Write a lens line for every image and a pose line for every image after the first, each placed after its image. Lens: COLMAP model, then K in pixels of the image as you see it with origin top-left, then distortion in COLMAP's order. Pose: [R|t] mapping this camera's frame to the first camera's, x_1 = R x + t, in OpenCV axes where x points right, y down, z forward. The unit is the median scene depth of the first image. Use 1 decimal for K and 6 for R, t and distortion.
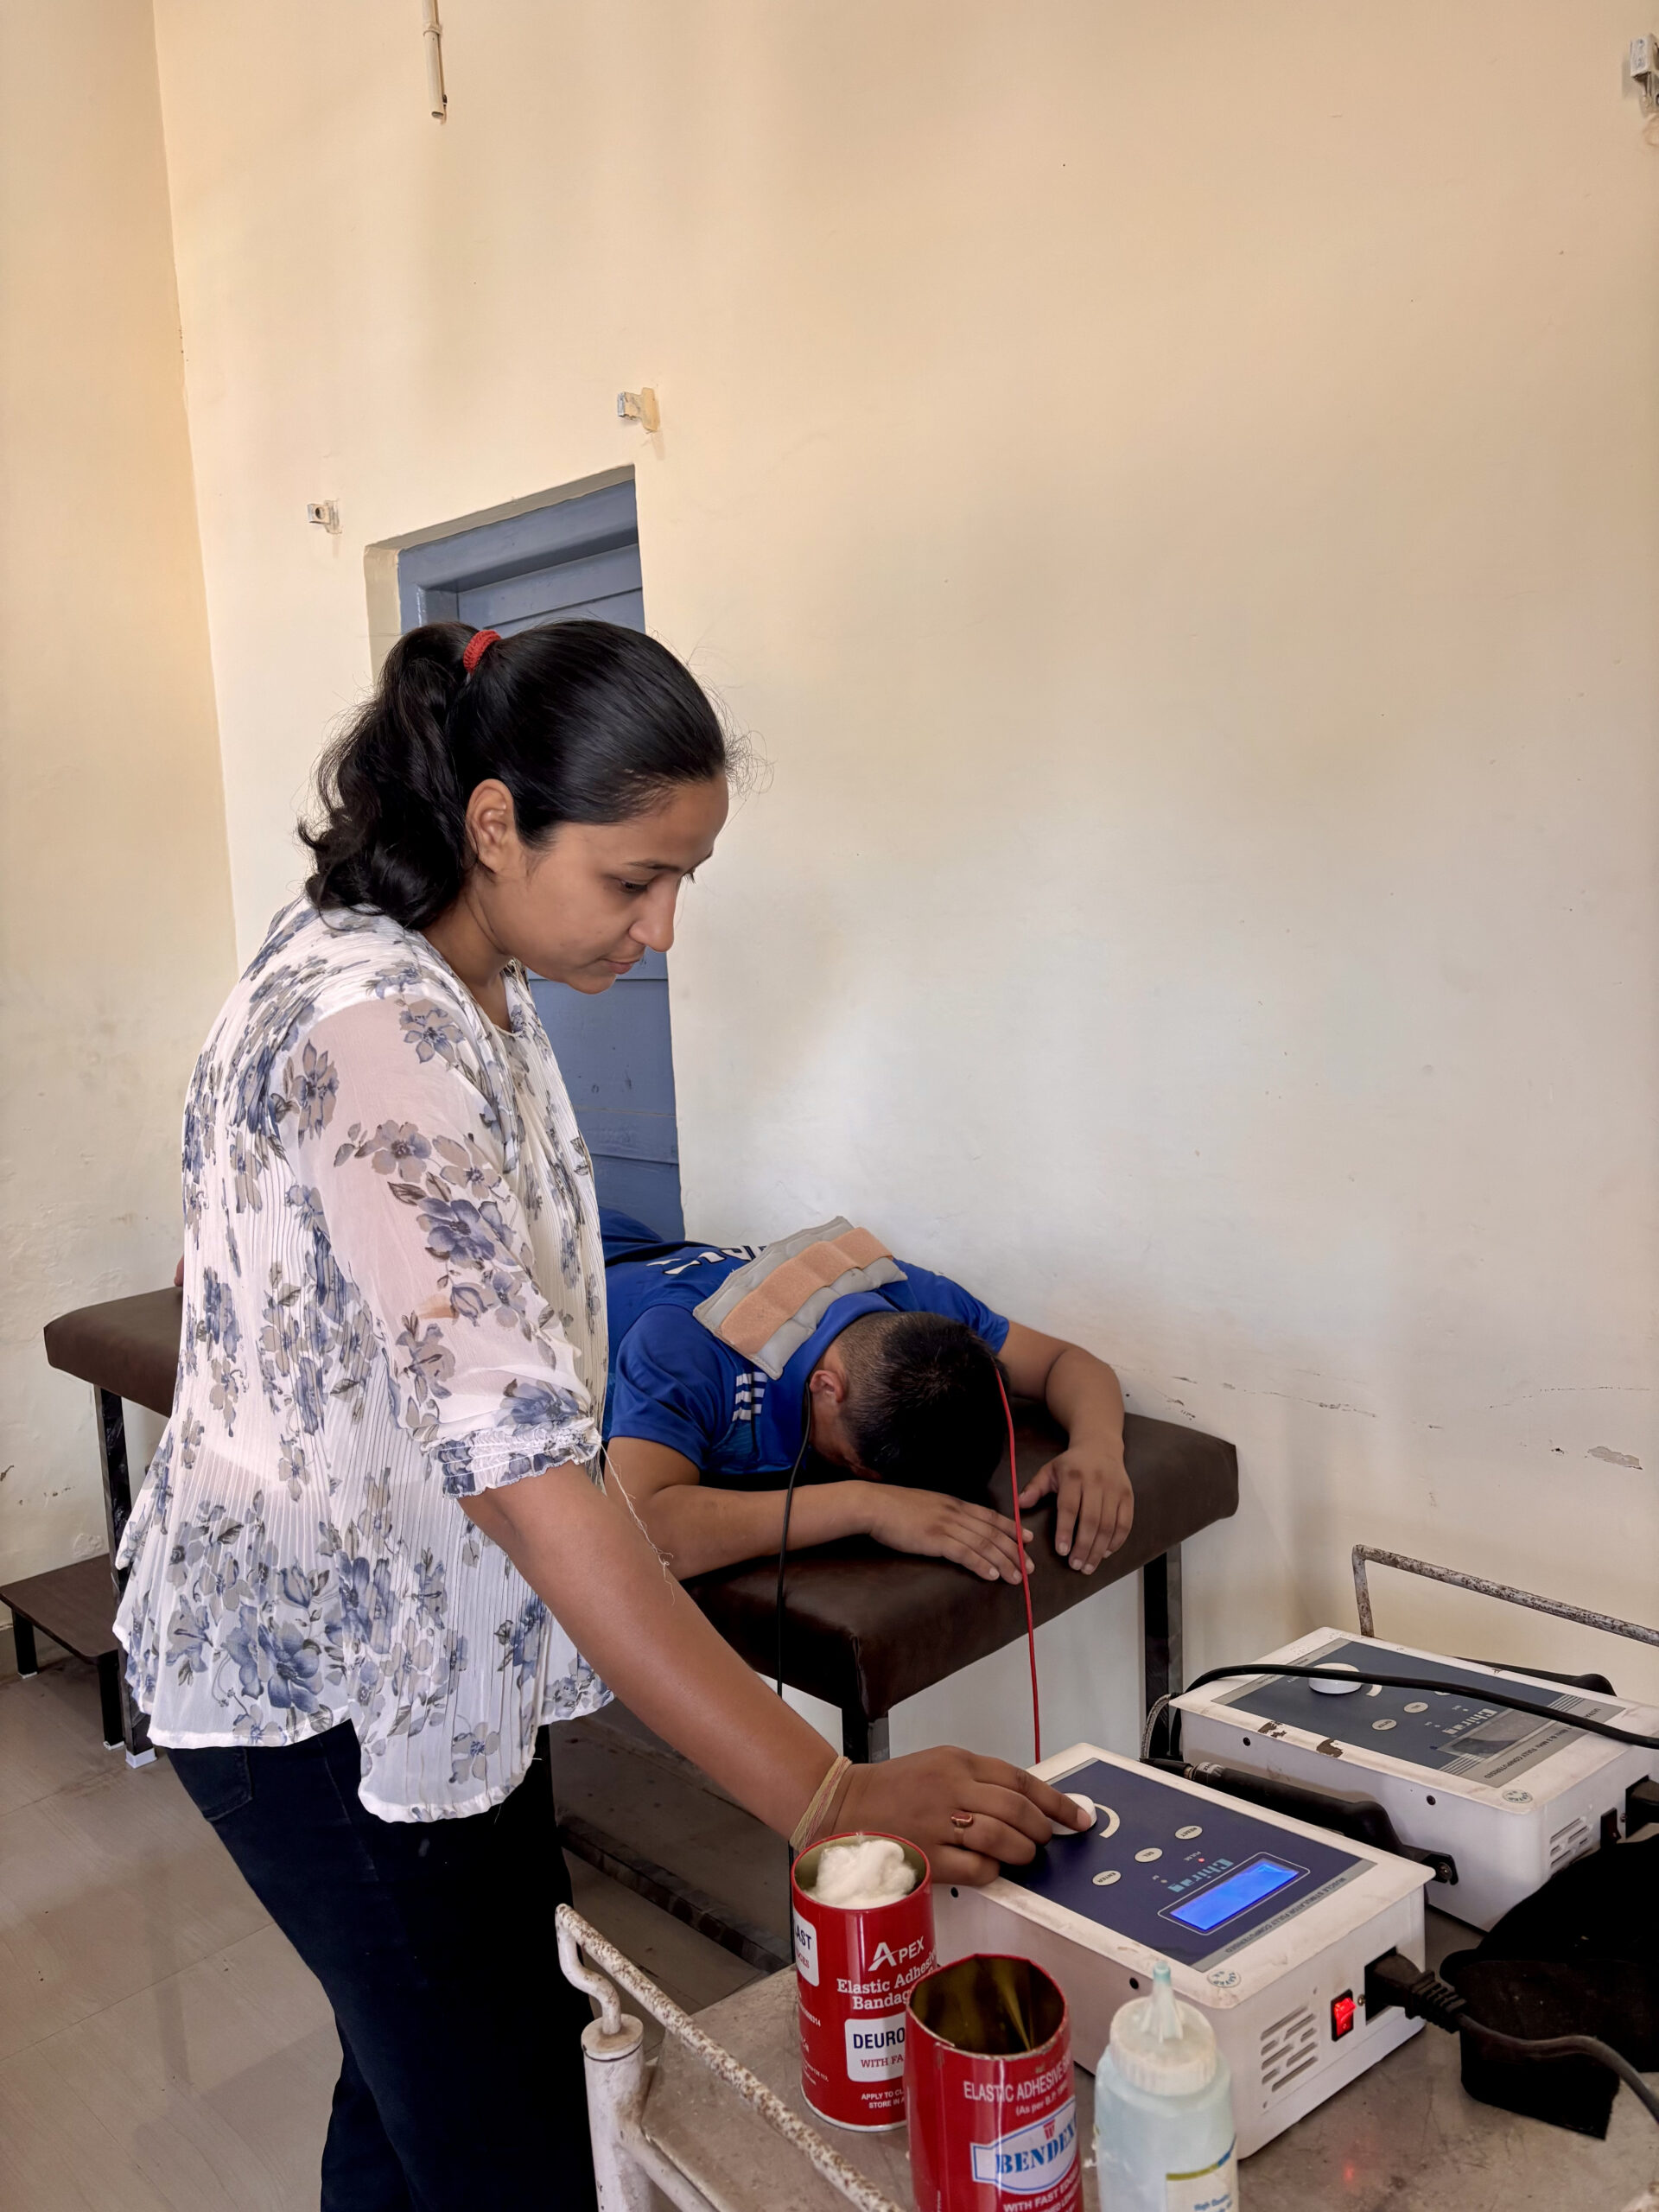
lens RADIAL K [[1681.8, 0, 811.2], [0, 1681.8, 1094.0], [0, 0, 1]] dist [0.013995, 0.002737]
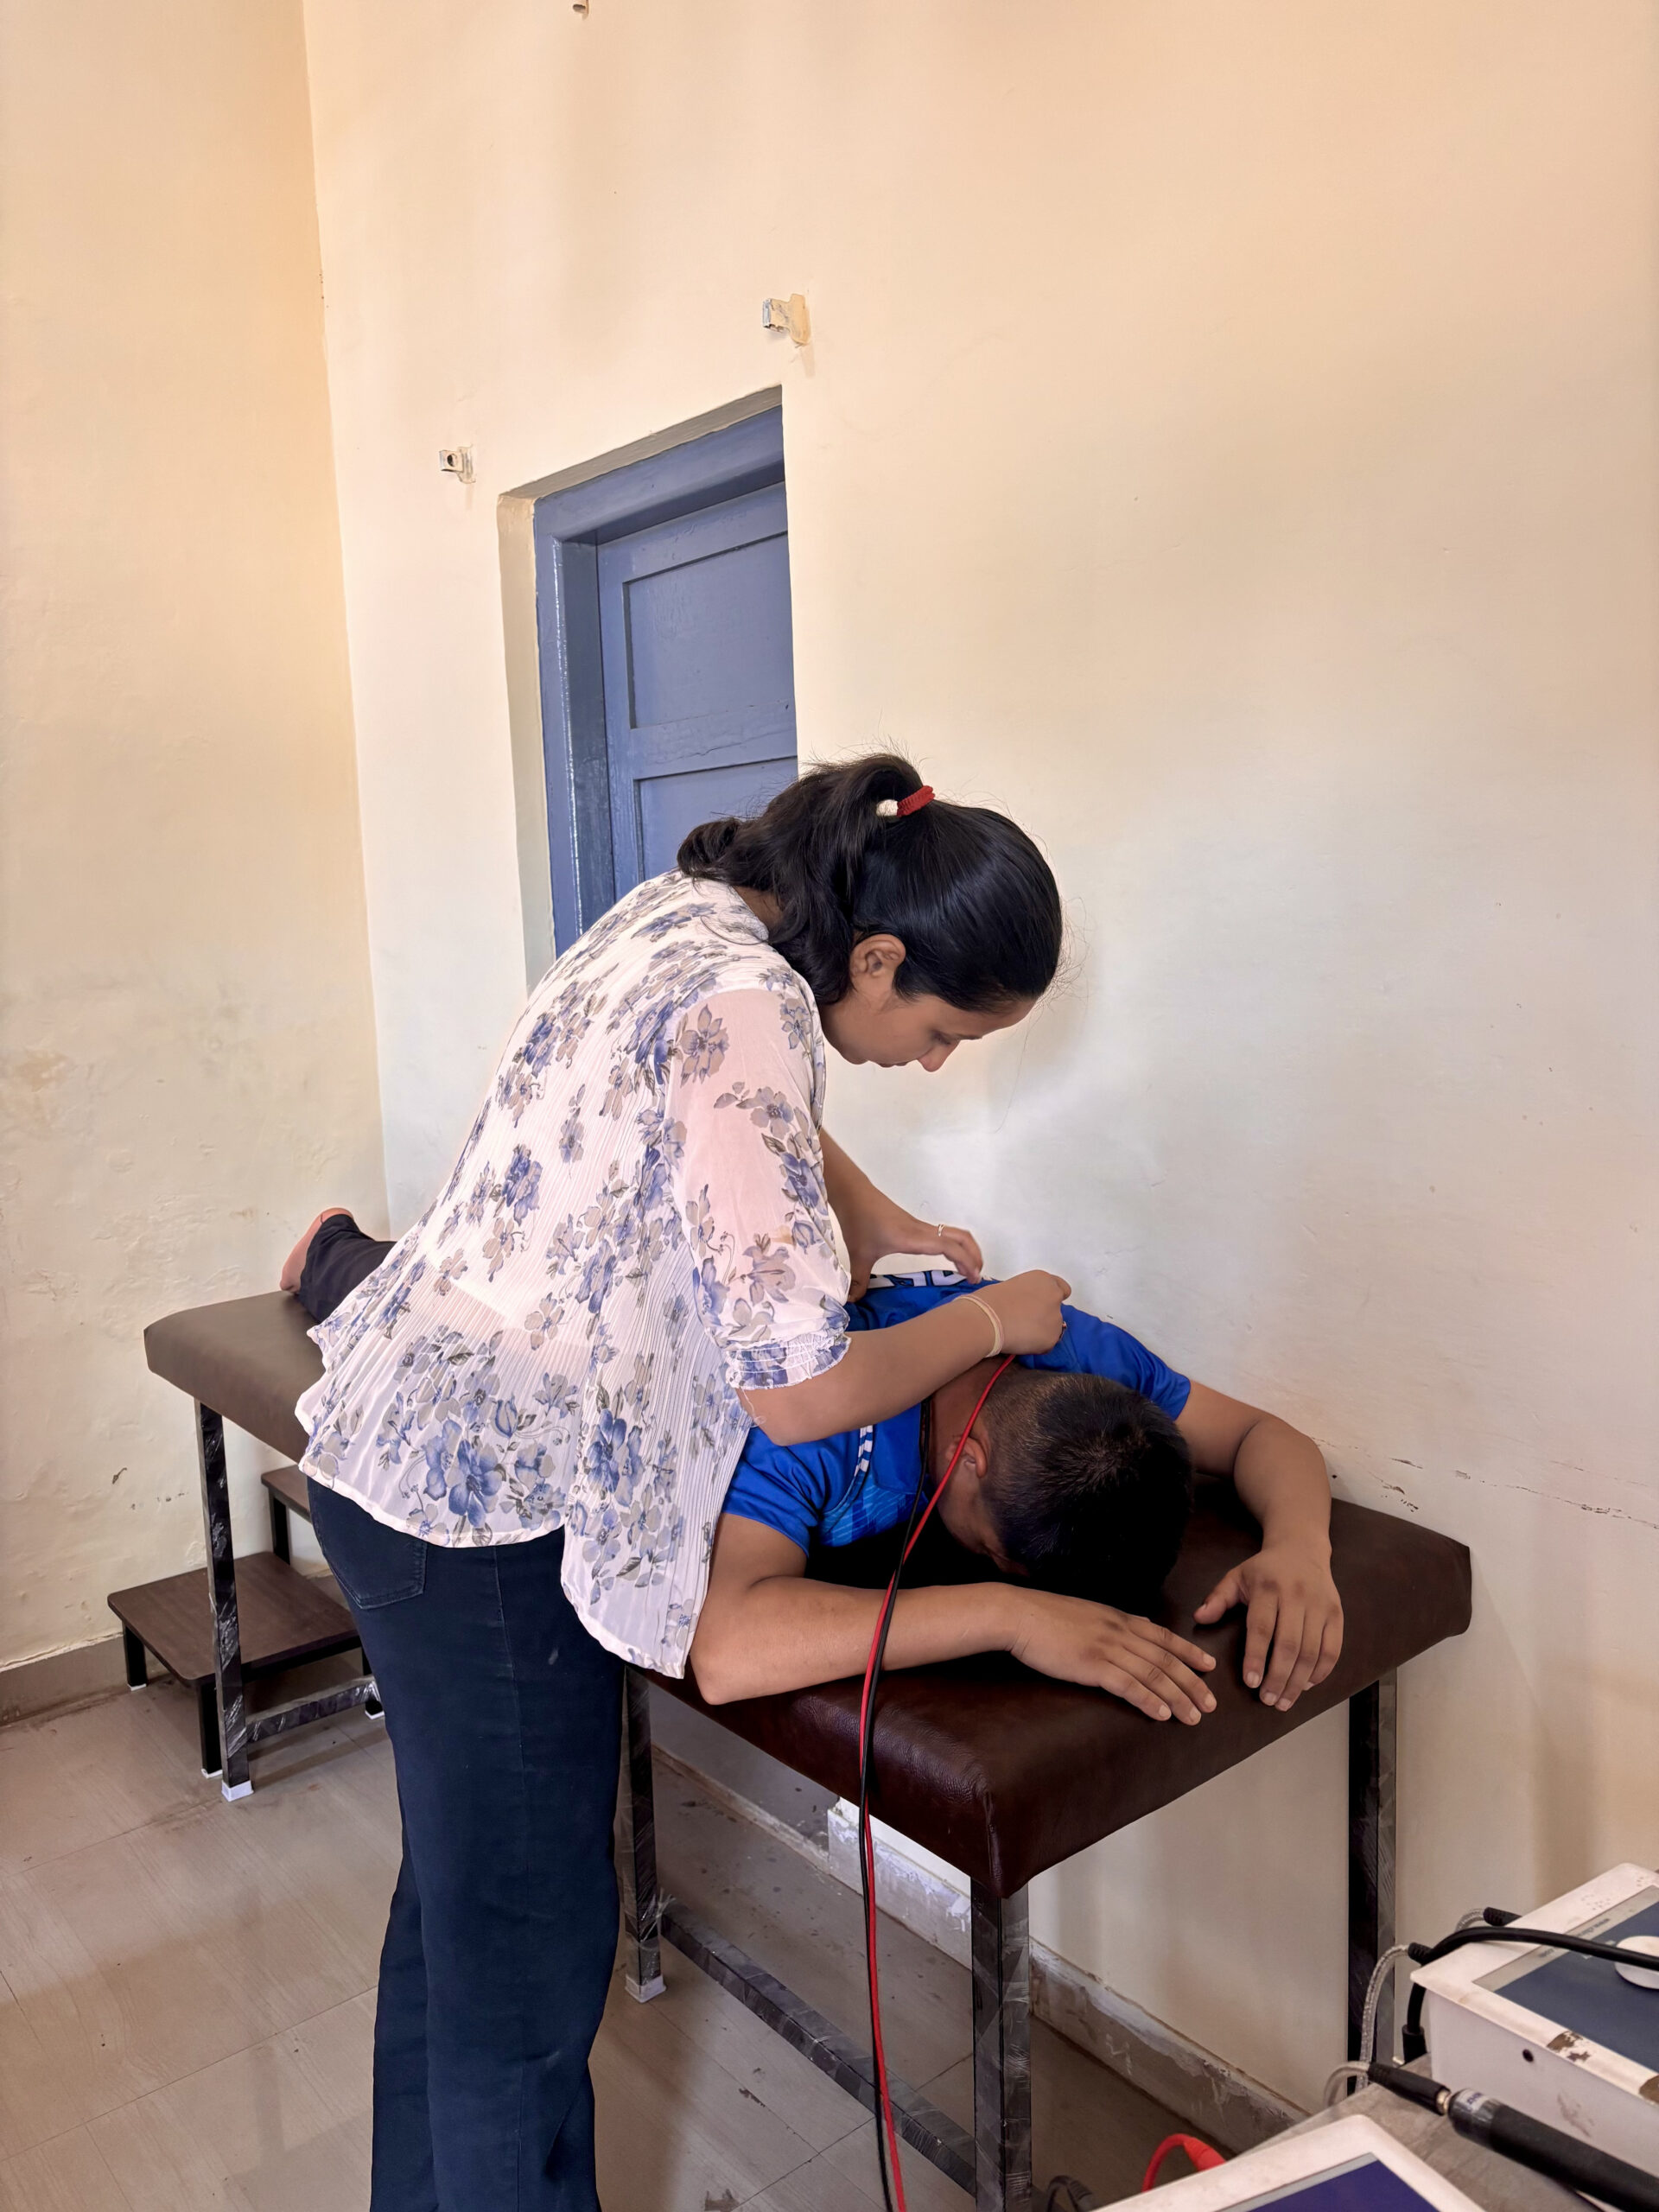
lens RADIAL K [[1681.8, 0, 810.1], [0, 1681.8, 1108.0], [0, 0, 1]] dist [0.013995, 0.002737]
pose [[0.994214, 0.023528, -0.104812, 0.011530], [-0.022384, 0.999676, 0.012083, -0.005929], [0.105062, -0.009667, 0.994419, 0.122503]]
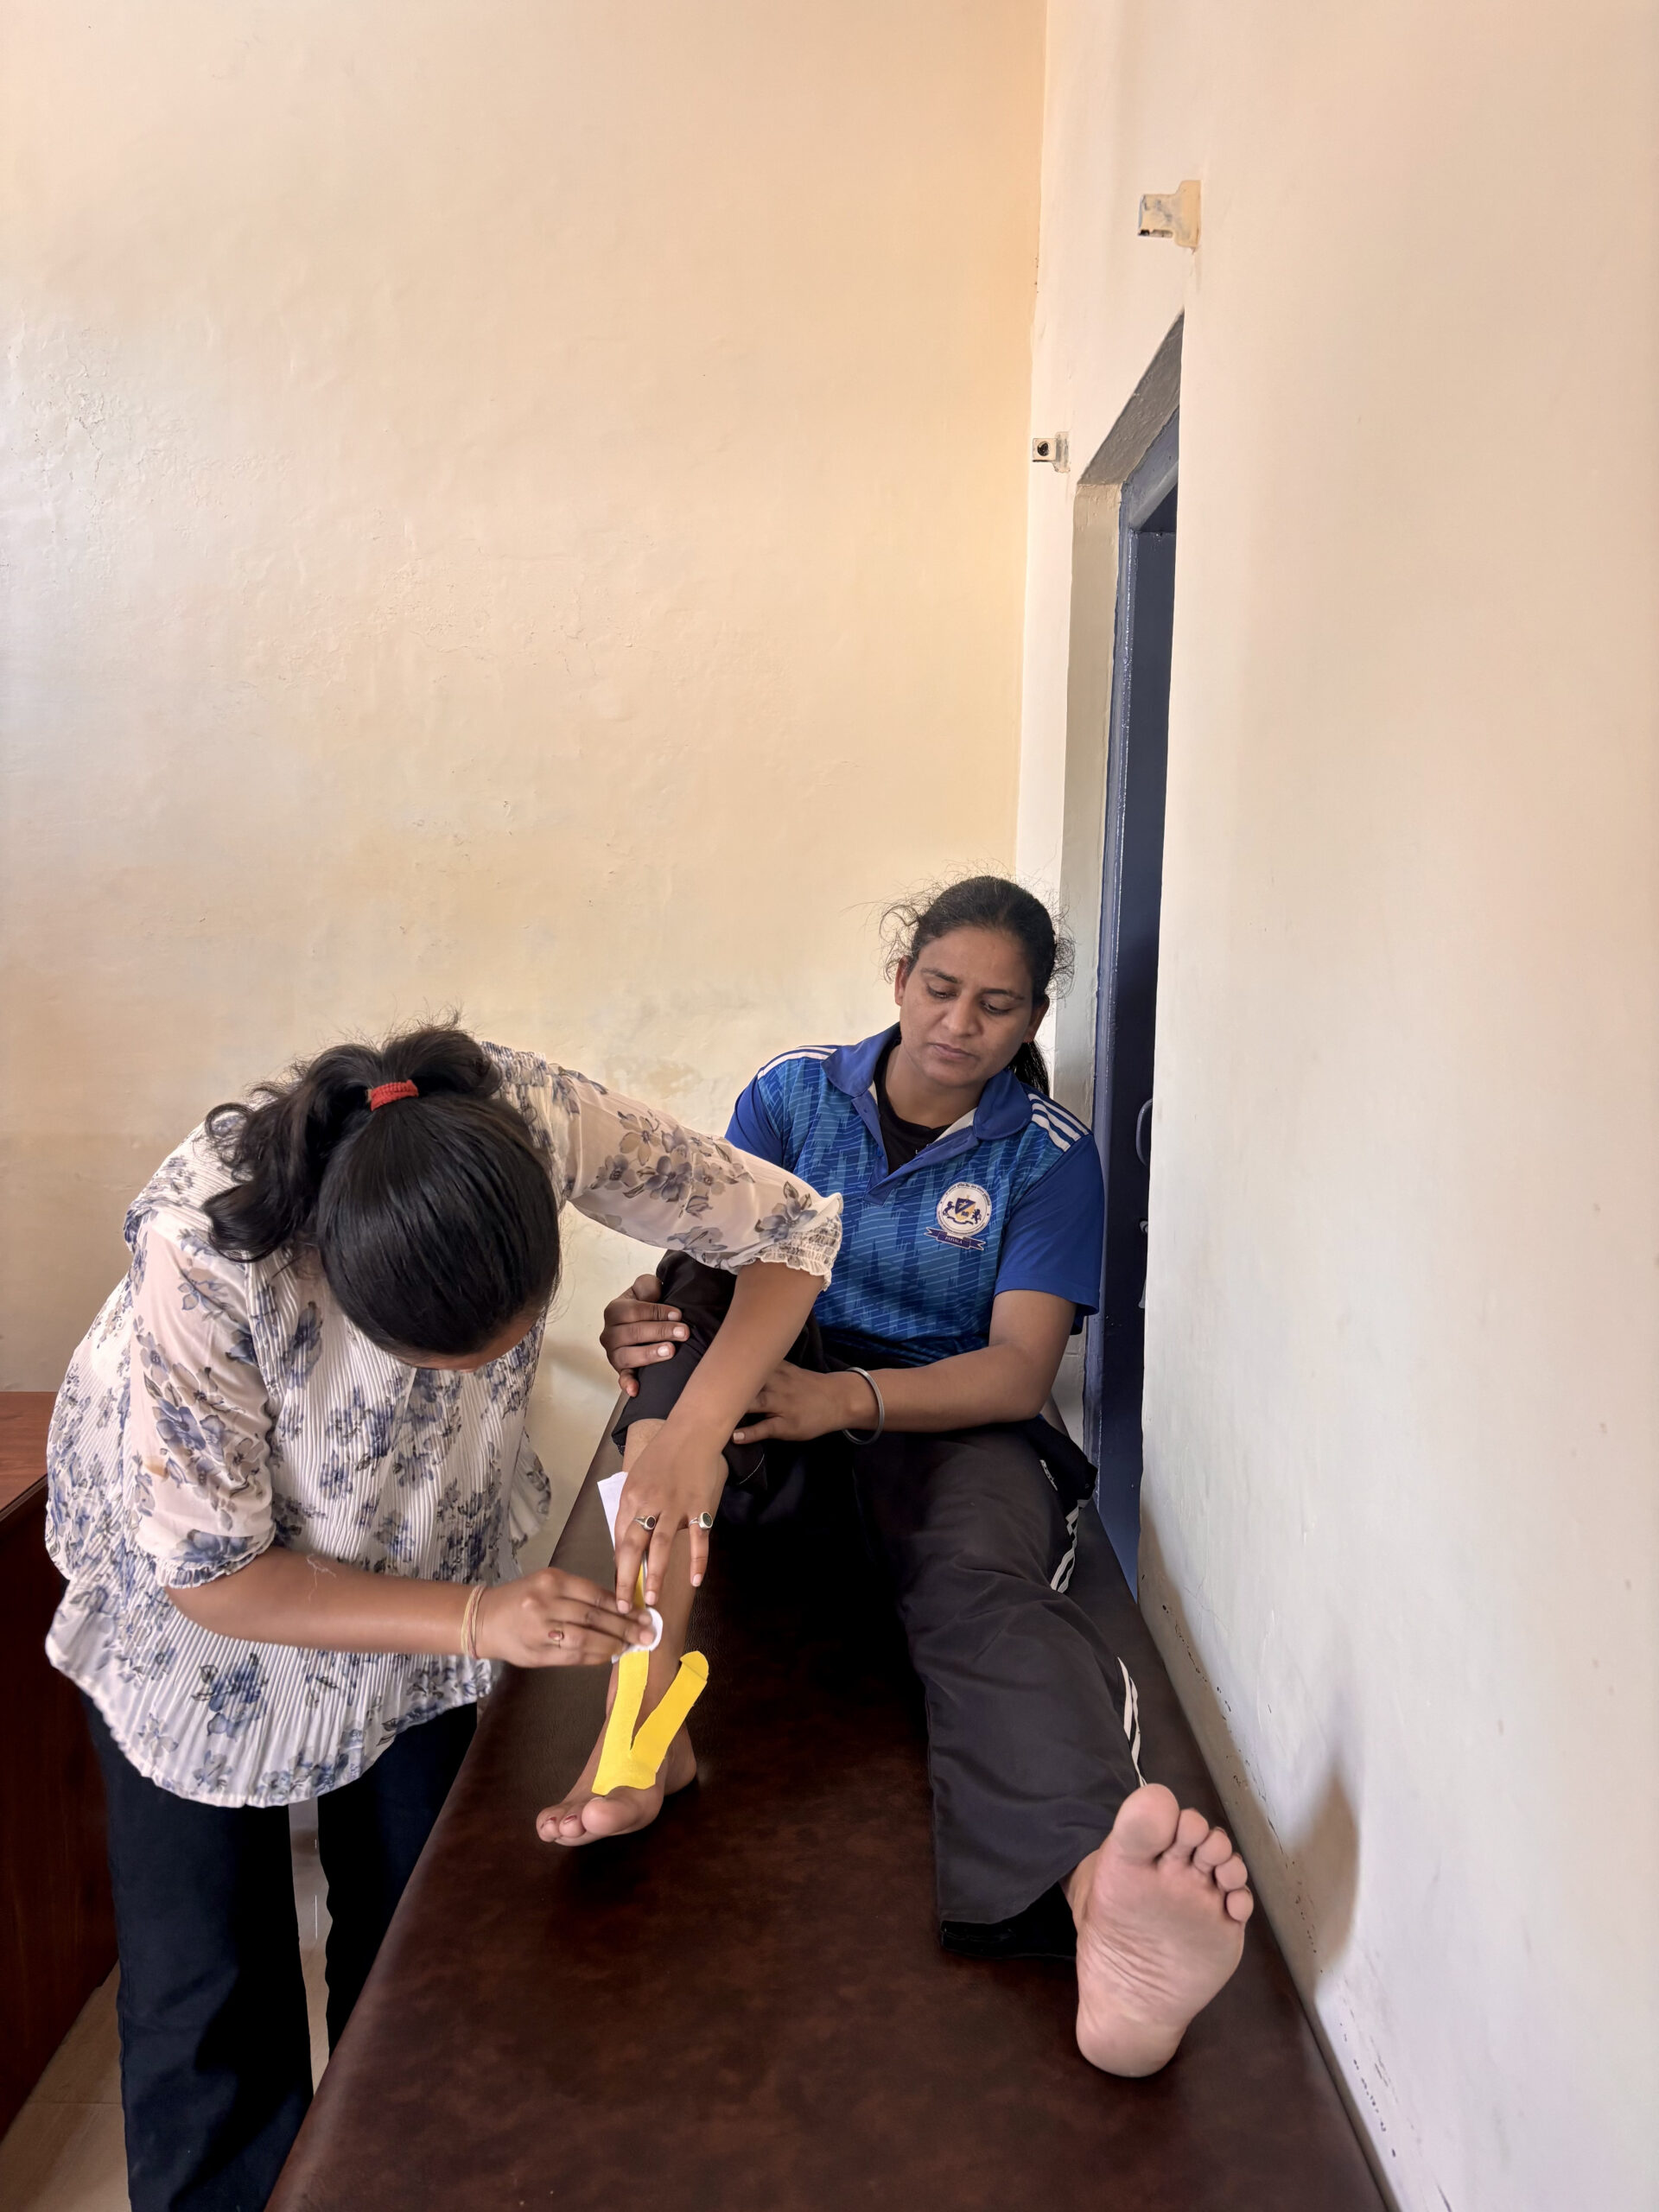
lens RADIAL K [[1681.8, 0, 820.1], [0, 1681.8, 1116.2], [0, 0, 1]] dist [0.013995, 0.002737]
pose [[0.702347, 0.150735, -0.695693, 0.310057], [-0.137147, 0.987666, 0.075538, -0.092561], [0.698498, 0.042359, 0.714357, 0.450863]]
